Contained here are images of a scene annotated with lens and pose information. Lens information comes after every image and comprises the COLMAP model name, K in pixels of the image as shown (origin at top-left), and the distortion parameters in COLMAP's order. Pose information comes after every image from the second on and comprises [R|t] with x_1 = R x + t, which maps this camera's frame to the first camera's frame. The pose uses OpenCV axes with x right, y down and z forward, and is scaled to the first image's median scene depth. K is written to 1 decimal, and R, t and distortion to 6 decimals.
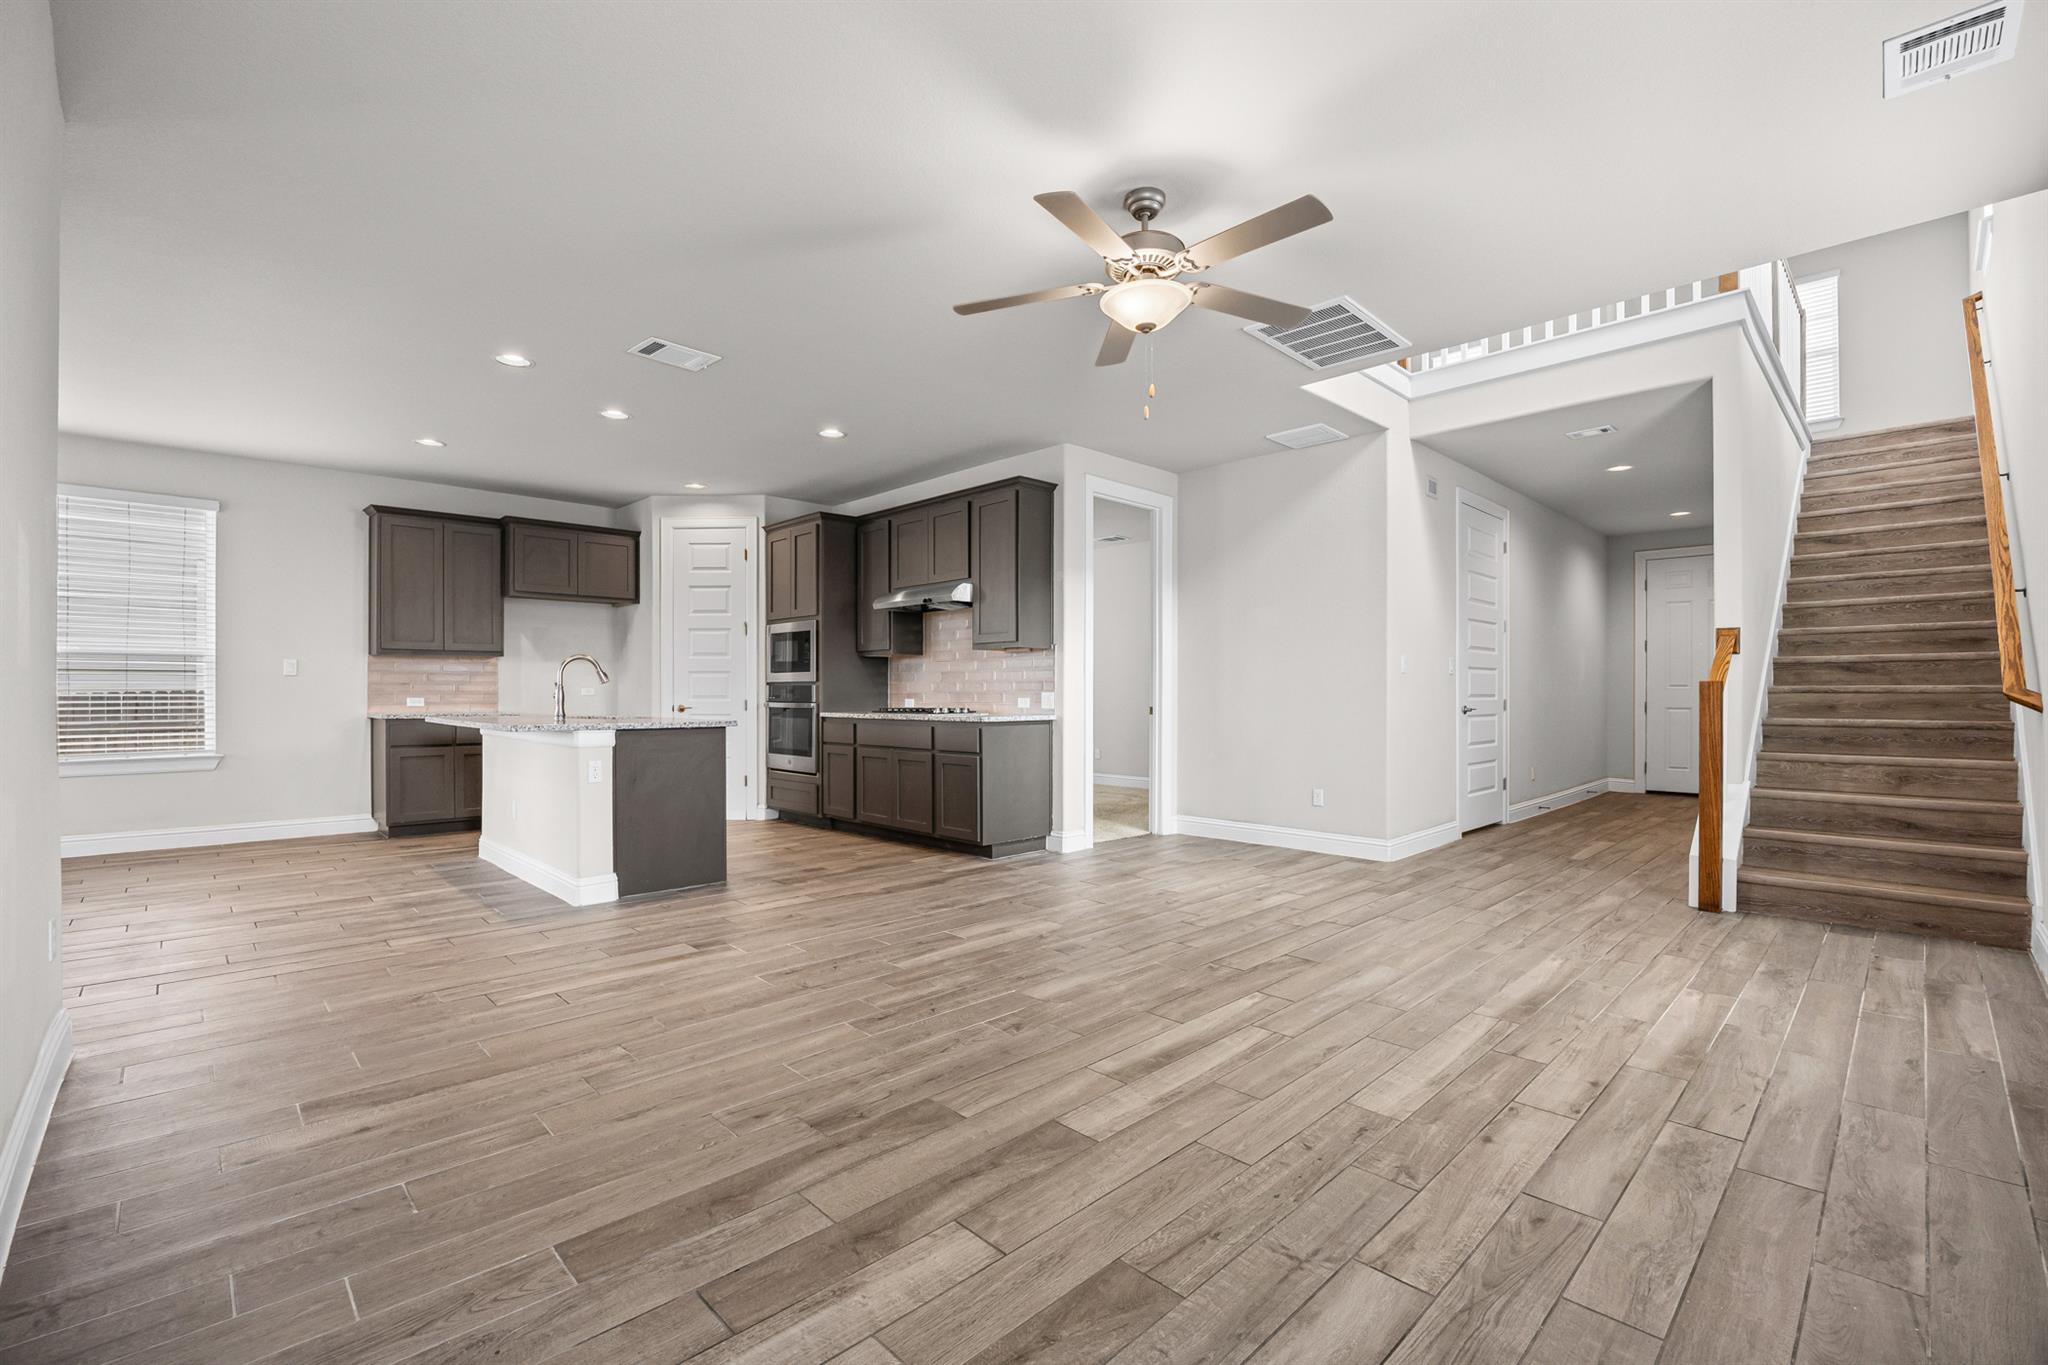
lens RADIAL K [[887.0, 0, 1014.2], [0, 887.0, 694.9], [0, 0, 1]] dist [0.003731, 0.000338]
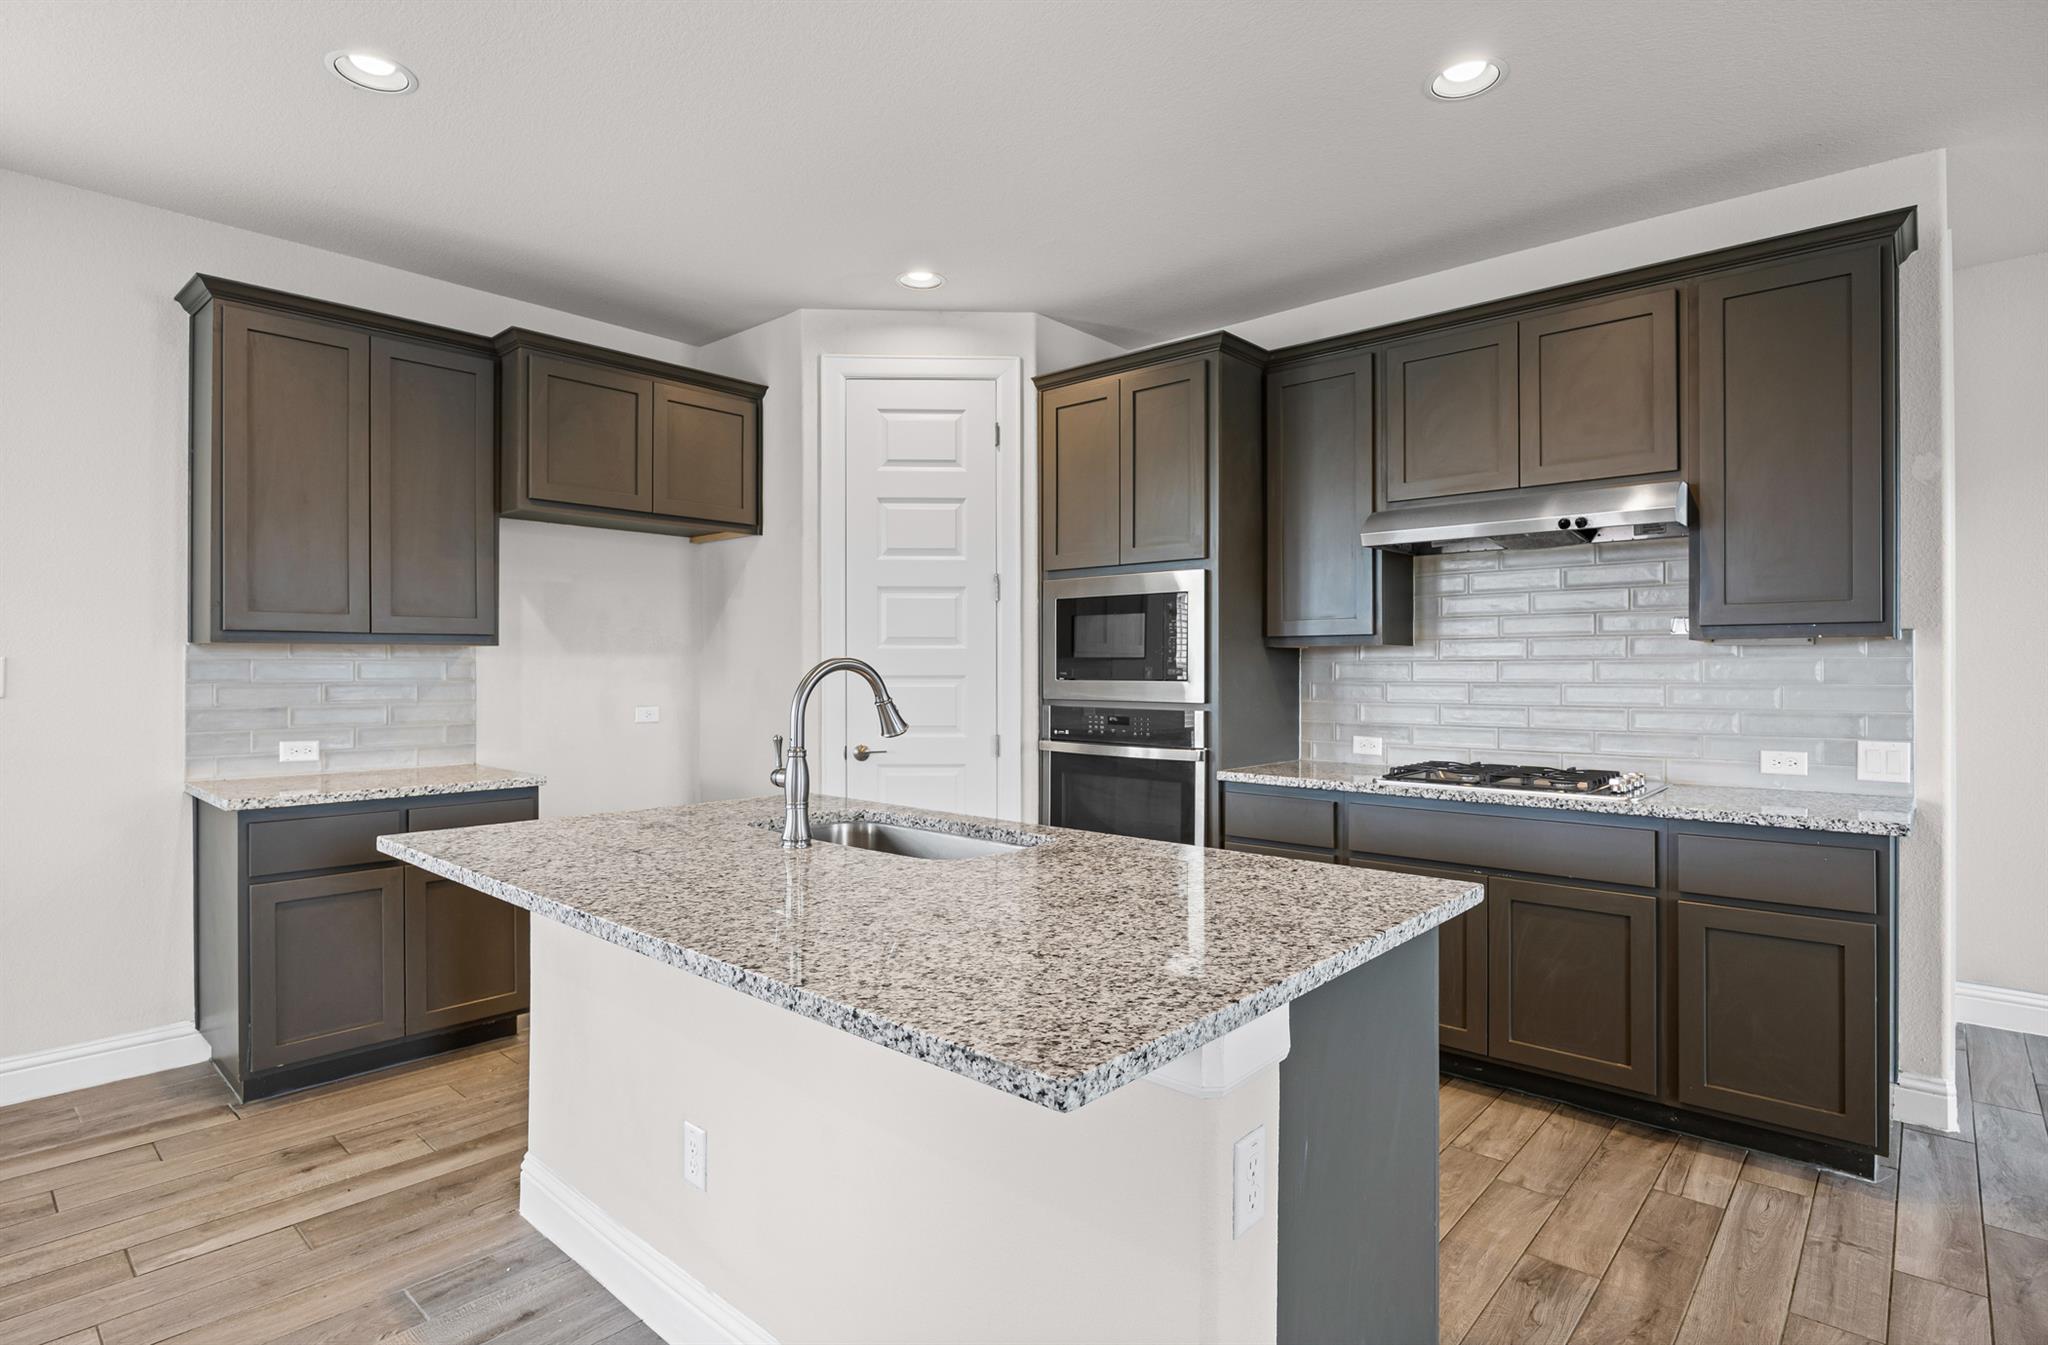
lens RADIAL K [[1035.3, 0, 1024.0], [0, 1035.3, 672.5], [0, 0, 1]] dist [-0.005239, -0.000557]
pose [[0.997911, 0.001422, 0.064585, -0.395600], [-0.001501, 0.999998, 0.001161, -0.035570], [-0.064583, -0.001255, 0.997912, 0.530769]]
